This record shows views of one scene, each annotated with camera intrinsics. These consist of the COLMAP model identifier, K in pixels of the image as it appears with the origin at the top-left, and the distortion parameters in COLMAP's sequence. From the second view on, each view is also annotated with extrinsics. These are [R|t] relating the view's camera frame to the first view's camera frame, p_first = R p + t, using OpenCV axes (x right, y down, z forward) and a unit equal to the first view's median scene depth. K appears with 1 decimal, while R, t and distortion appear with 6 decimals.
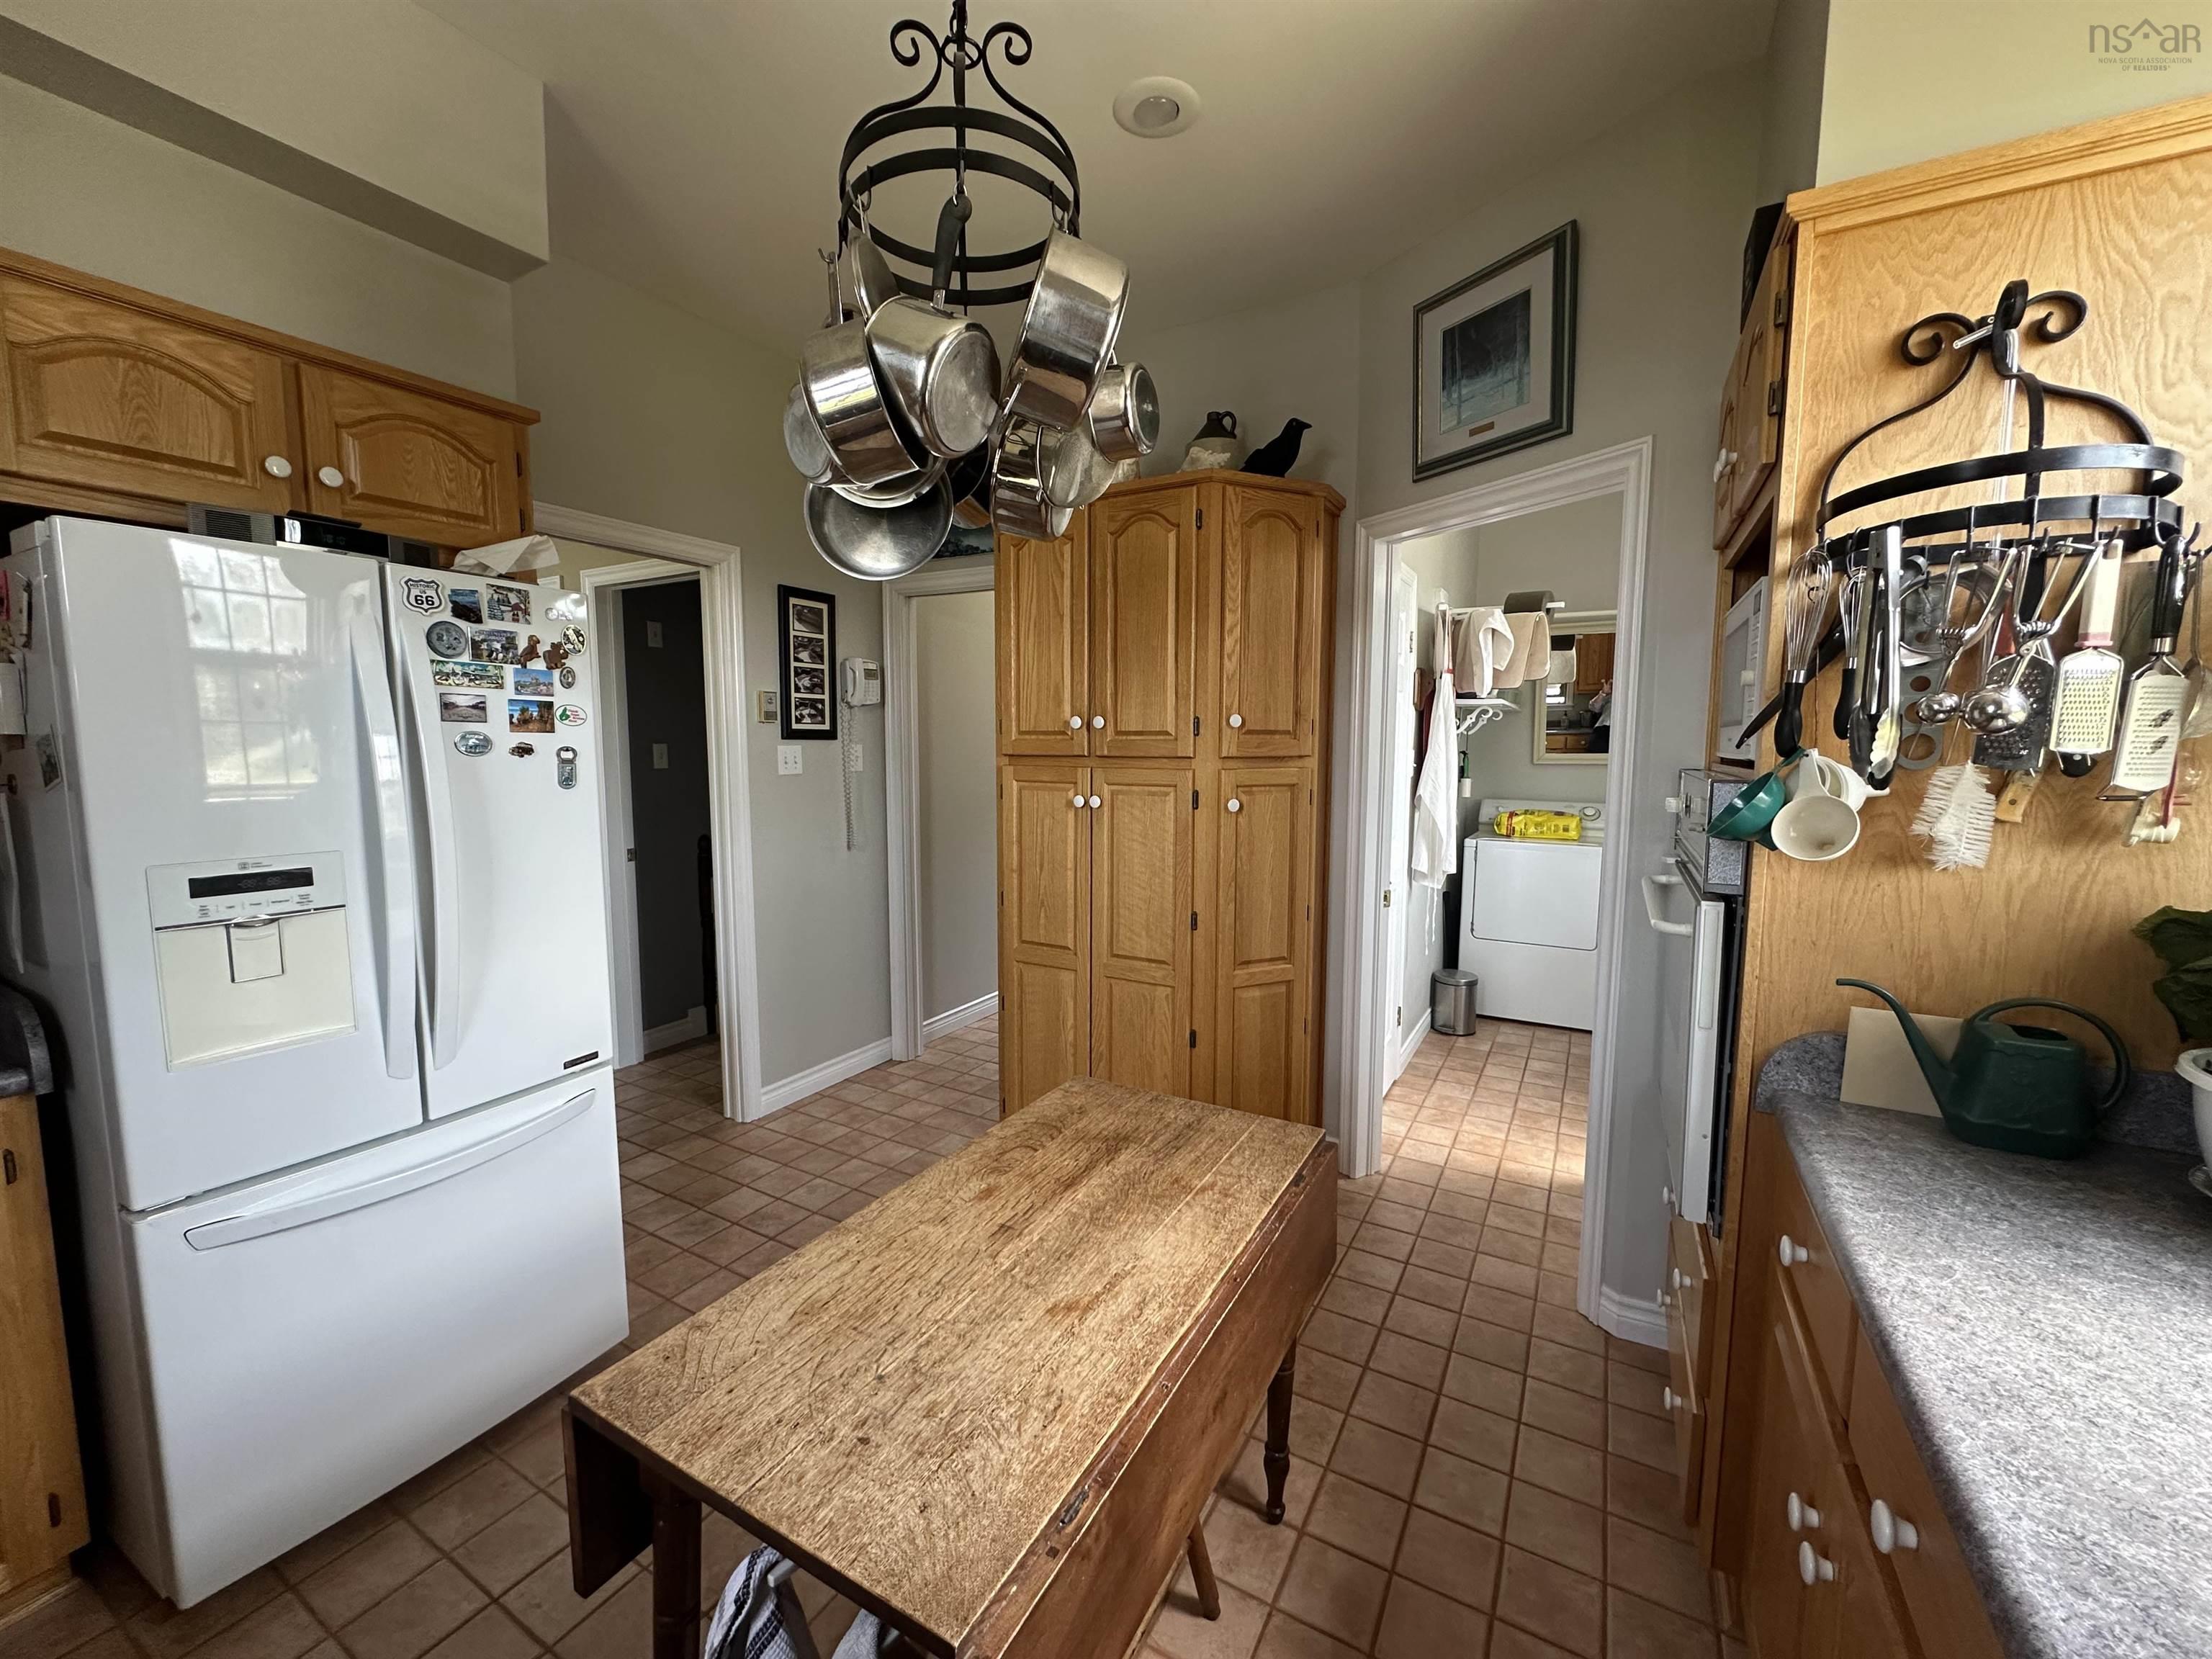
lens RADIAL K [[883.8, 0, 1103.9], [0, 883.8, 829.5], [0, 0, 1]] dist [-0.002996, -0.000180]
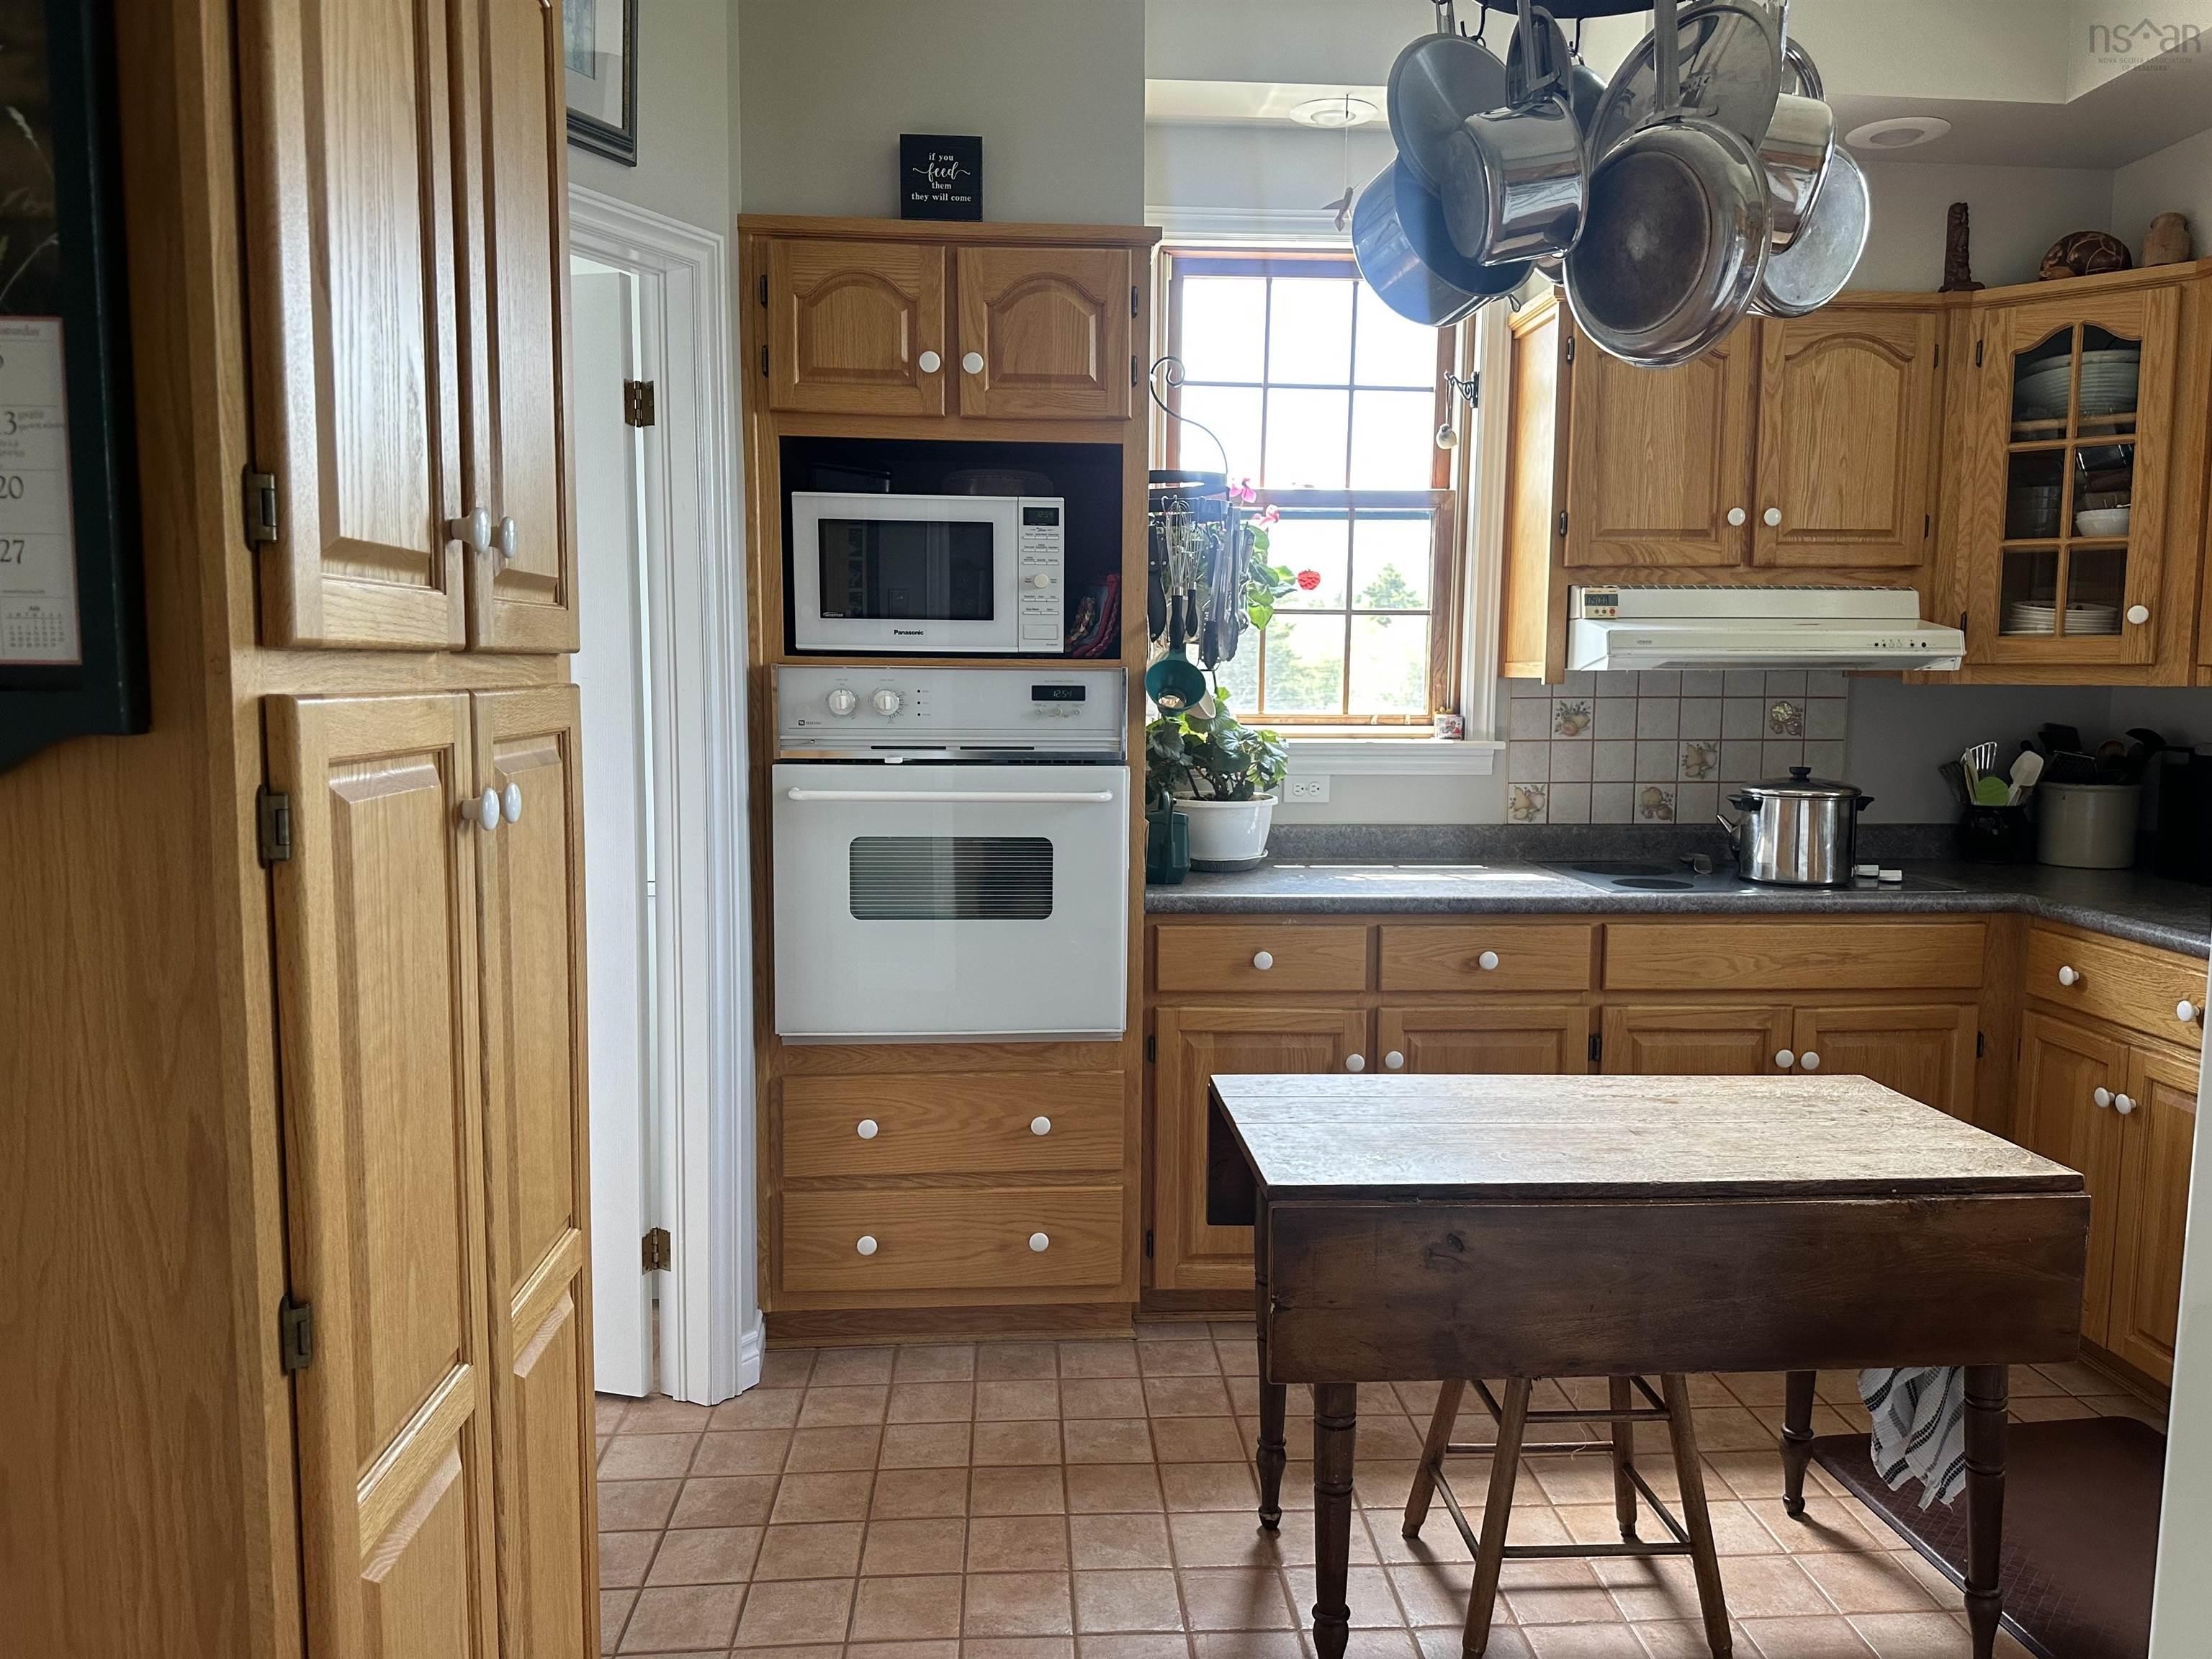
lens RADIAL K [[1566.1, 0, 1093.0], [0, 1566.1, 822.4], [0, 0, 1]] dist [0.018979, -0.058518]
pose [[-0.543920, -0.091549, 0.834128, -0.882027], [0.075488, 0.984662, 0.157295, -0.149635], [-0.835735, 0.148522, -0.528666, 1.743916]]
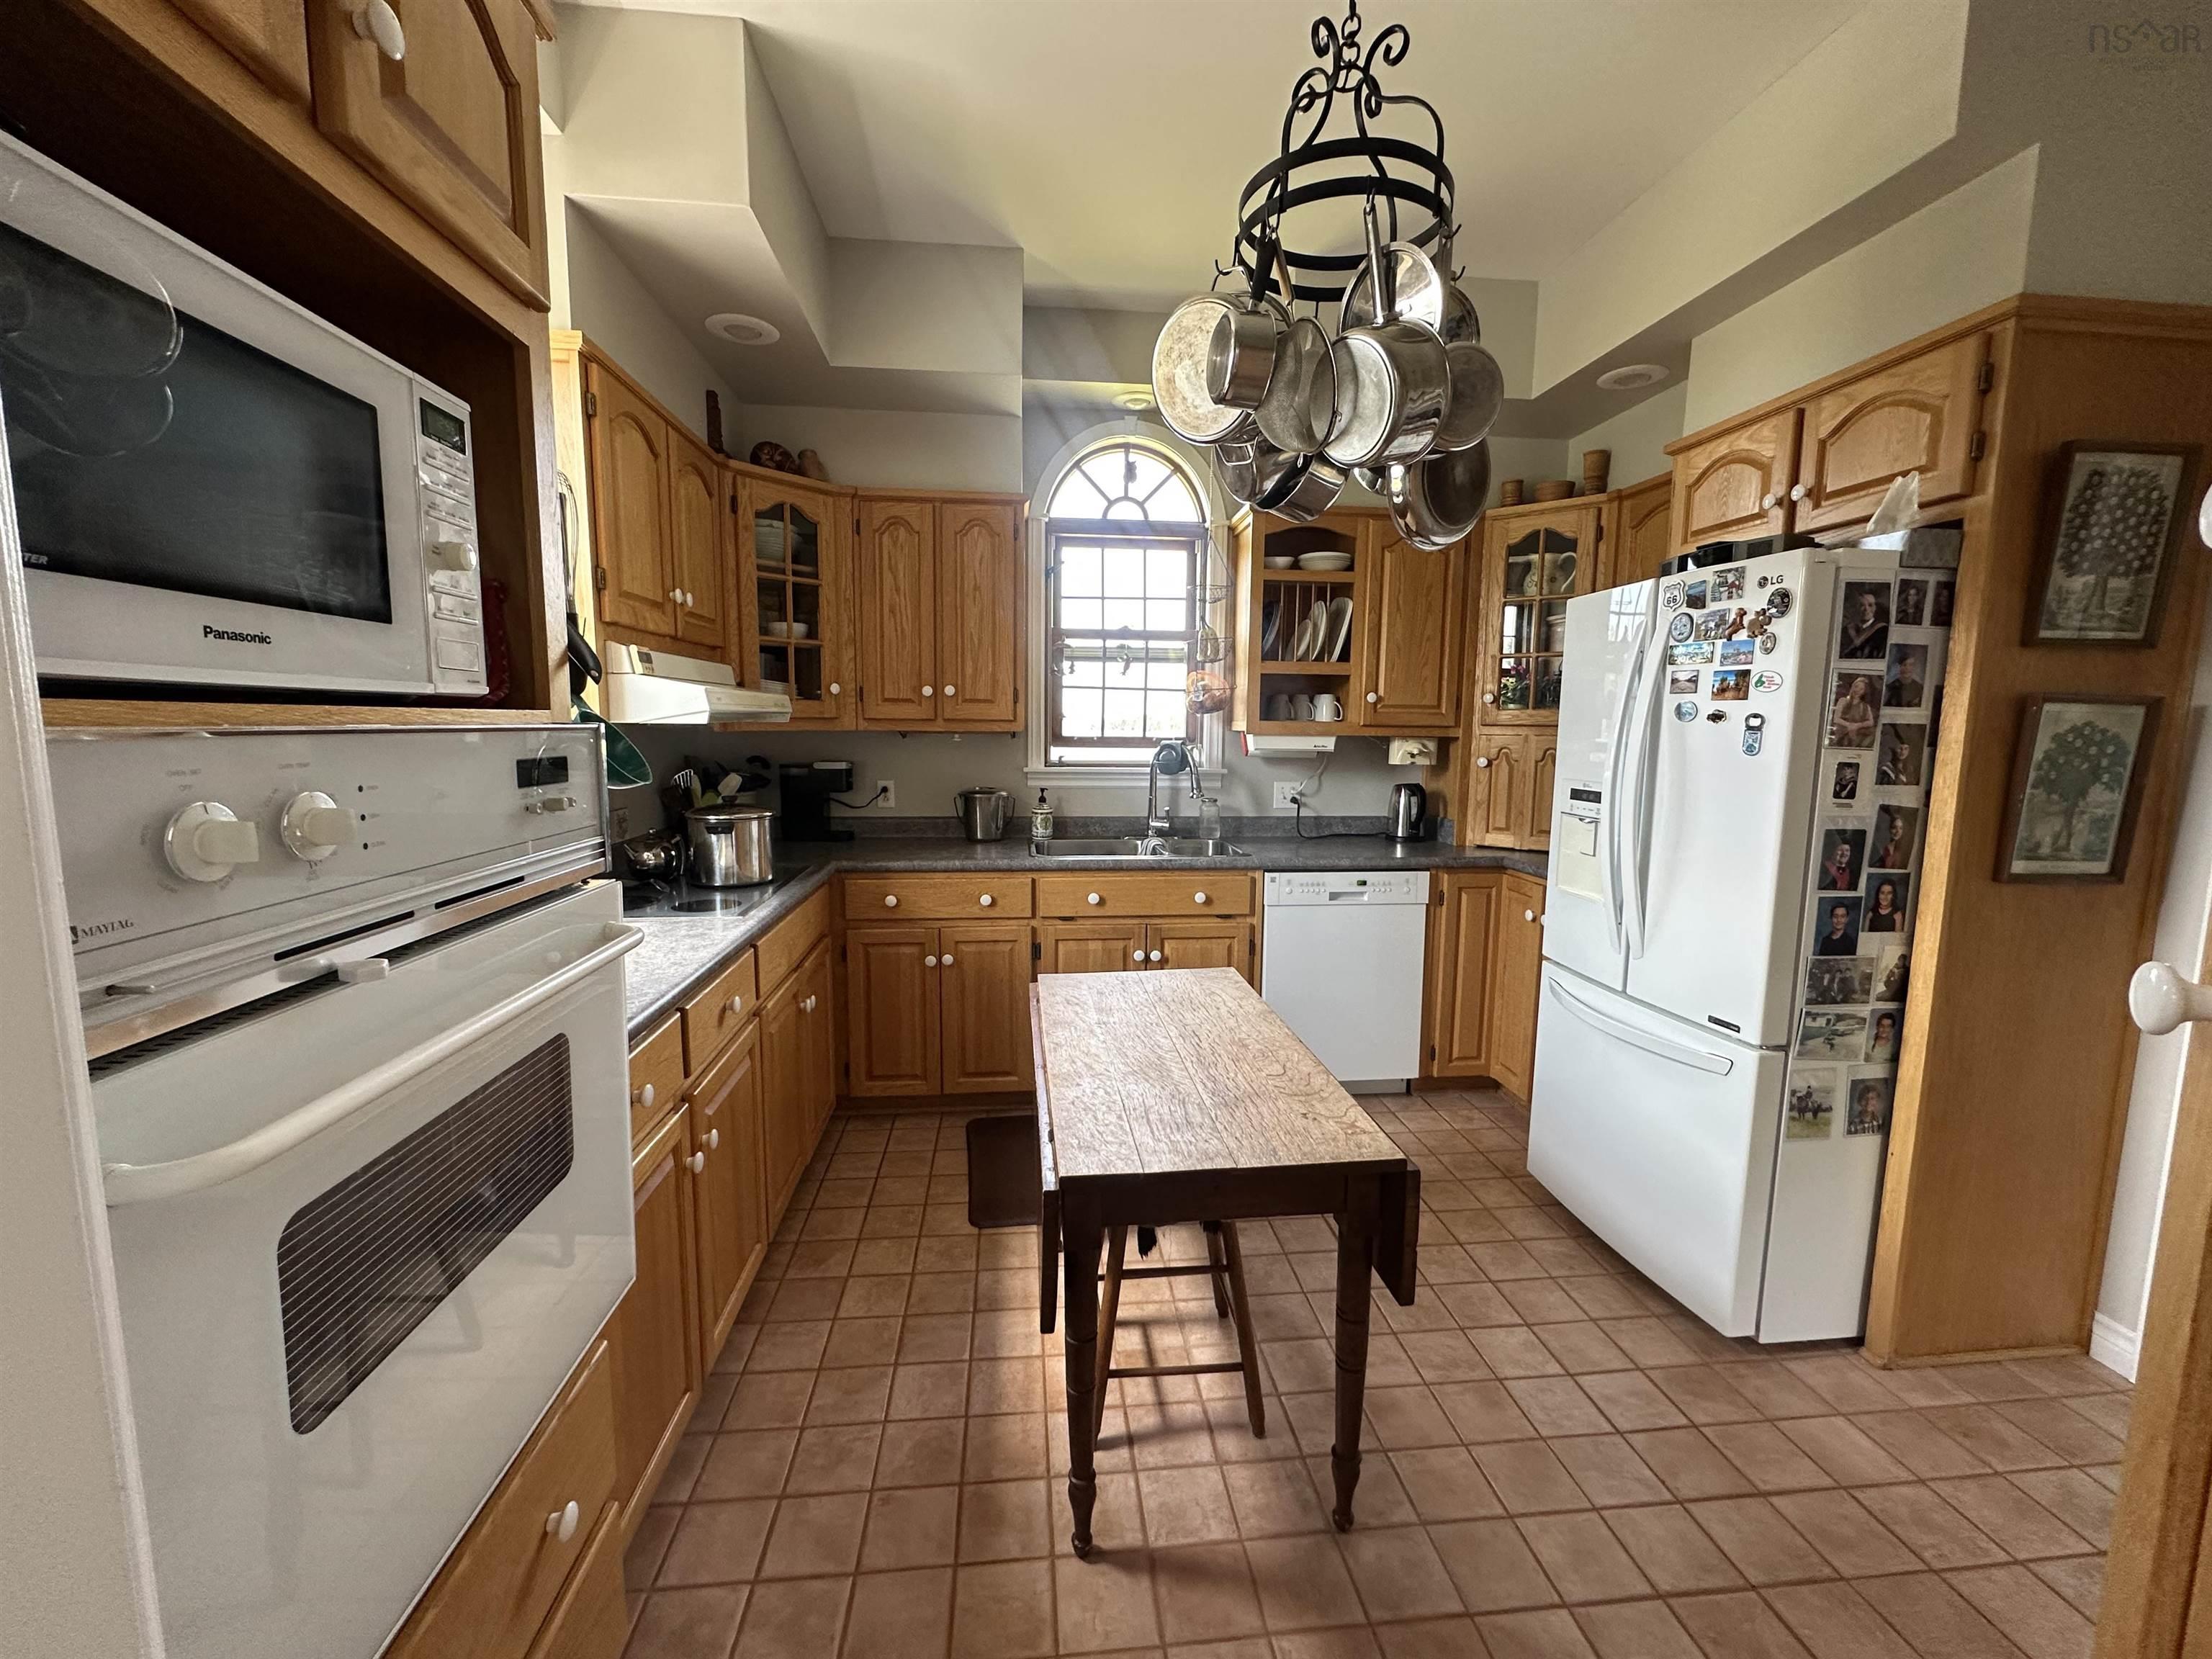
lens RADIAL K [[883.8, 0, 1101.6], [0, 883.8, 827.4], [0, 0, 1]] dist [-0.002996, -0.000180]
pose [[-0.816868, 0.055739, -0.574125, 0.613444], [-0.069264, 0.978640, 0.193561, -0.116050], [0.572651, 0.197880, -0.795559, 1.480103]]
